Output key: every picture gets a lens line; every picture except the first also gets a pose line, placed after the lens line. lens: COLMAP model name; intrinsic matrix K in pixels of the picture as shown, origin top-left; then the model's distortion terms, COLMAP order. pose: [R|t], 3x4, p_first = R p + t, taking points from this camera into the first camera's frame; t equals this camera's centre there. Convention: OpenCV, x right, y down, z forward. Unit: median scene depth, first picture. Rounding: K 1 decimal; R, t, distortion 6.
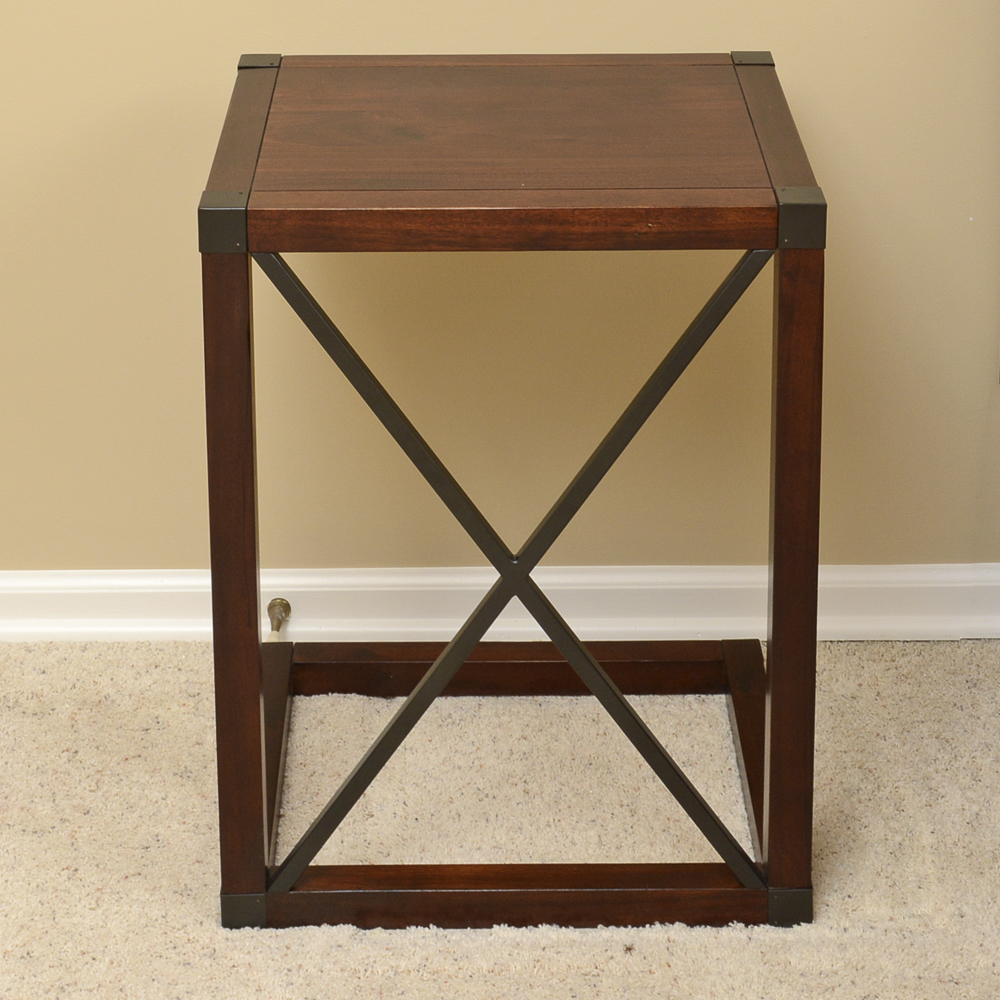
lens RADIAL K [[3373.6, 0, 500.0], [0, 3373.6, 500.0], [0, 0, 1]] dist [-0.000236, -2.056710]
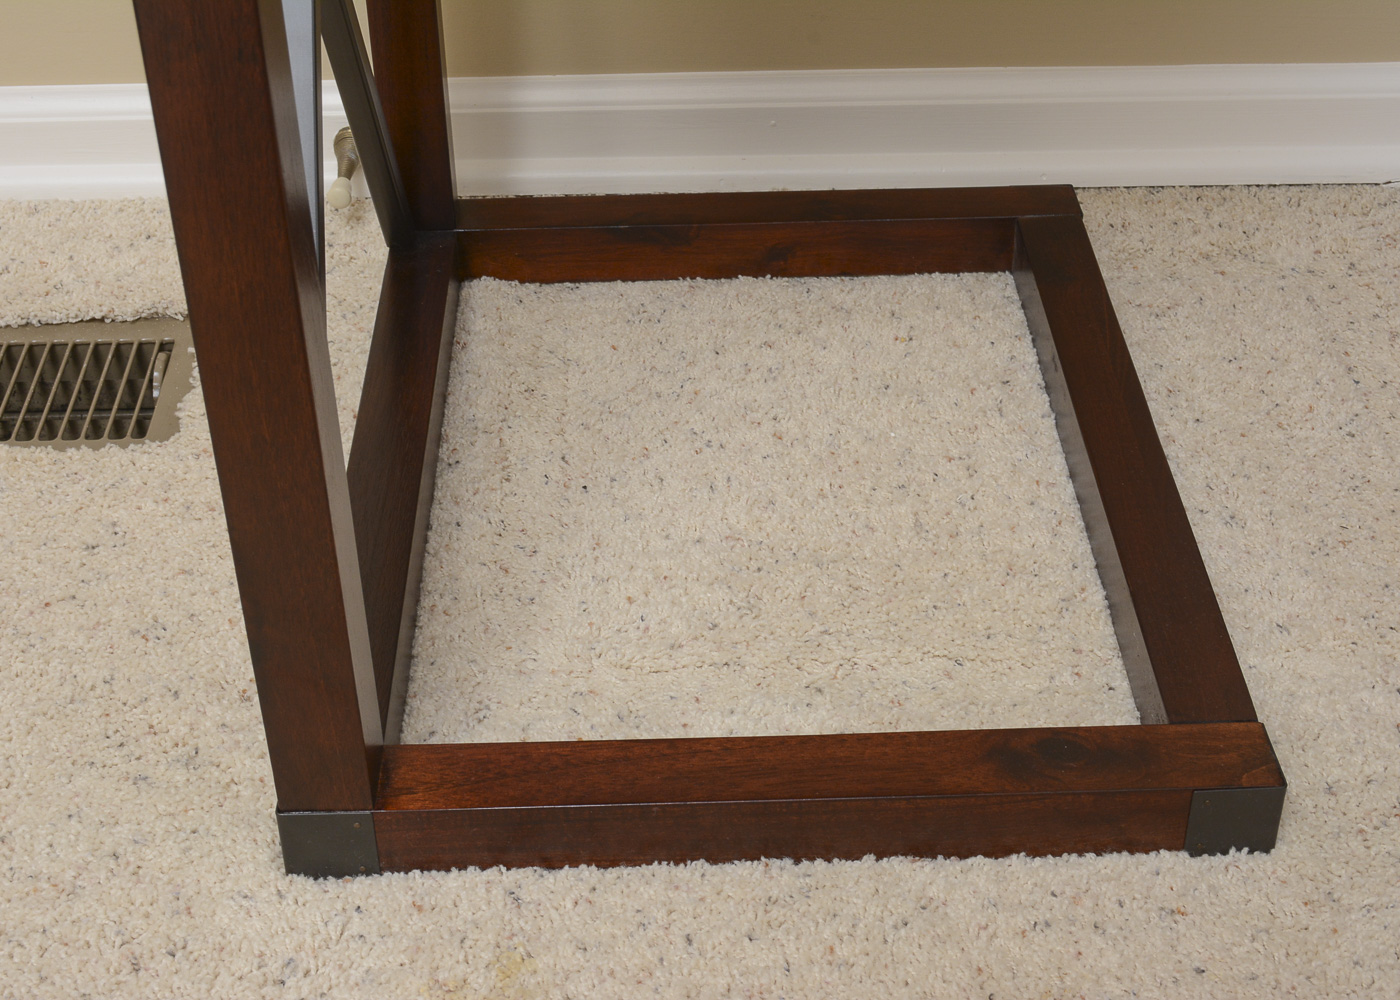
lens RADIAL K [[2104.0, 0, 700.0], [0, 2104.0, 500.0], [0, 0, 1]] dist [0.014543, -0.015591]
pose [[0.999517, -0.013679, 0.027917, -0.015411], [0.010365, 0.993248, 0.115549, 0.056464], [-0.029309, -0.115204, 0.992909, 0.651693]]
